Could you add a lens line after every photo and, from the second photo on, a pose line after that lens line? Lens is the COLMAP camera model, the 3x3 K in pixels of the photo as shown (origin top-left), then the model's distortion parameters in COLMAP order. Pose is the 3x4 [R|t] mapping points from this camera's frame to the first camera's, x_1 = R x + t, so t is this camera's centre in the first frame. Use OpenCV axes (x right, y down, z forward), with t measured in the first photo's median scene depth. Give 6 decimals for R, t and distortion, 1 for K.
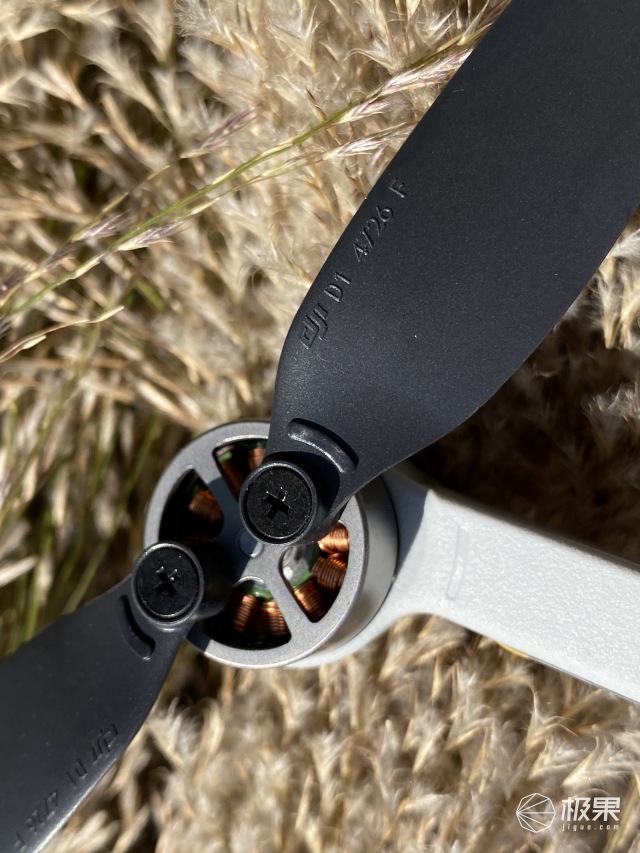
lens RADIAL K [[1166.2, 0, 317.6], [0, 1166.2, 429.7], [0, 0, 1]] dist [0.079024, 0.000000]
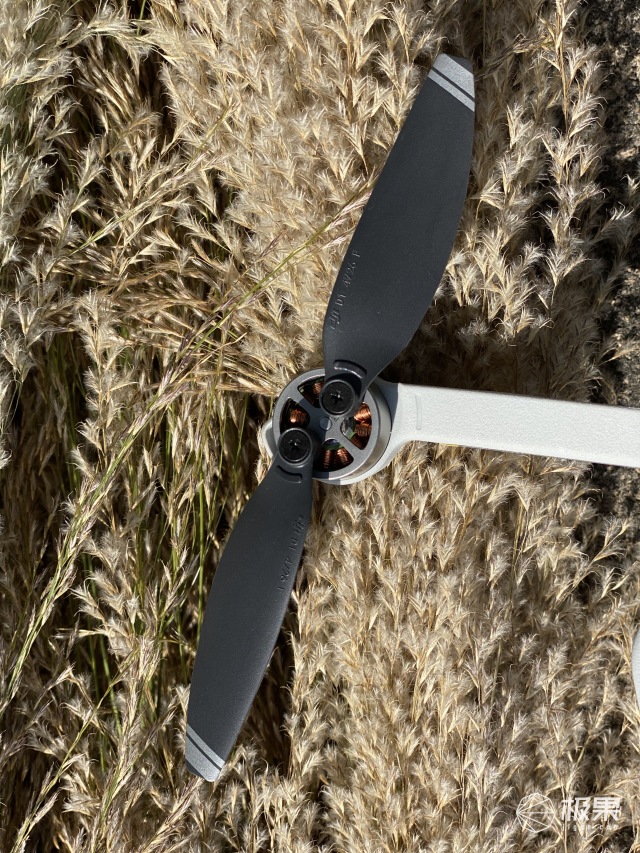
lens RADIAL K [[1299.5, 0, 321.0], [0, 1299.5, 424.5], [0, 0, 1]] dist [0.068699, 0.000000]
pose [[0.970042, -0.216975, 0.109269, -0.305078], [0.224721, 0.972300, -0.064283, 0.232462], [-0.092294, 0.086912, 0.991931, -1.306985]]
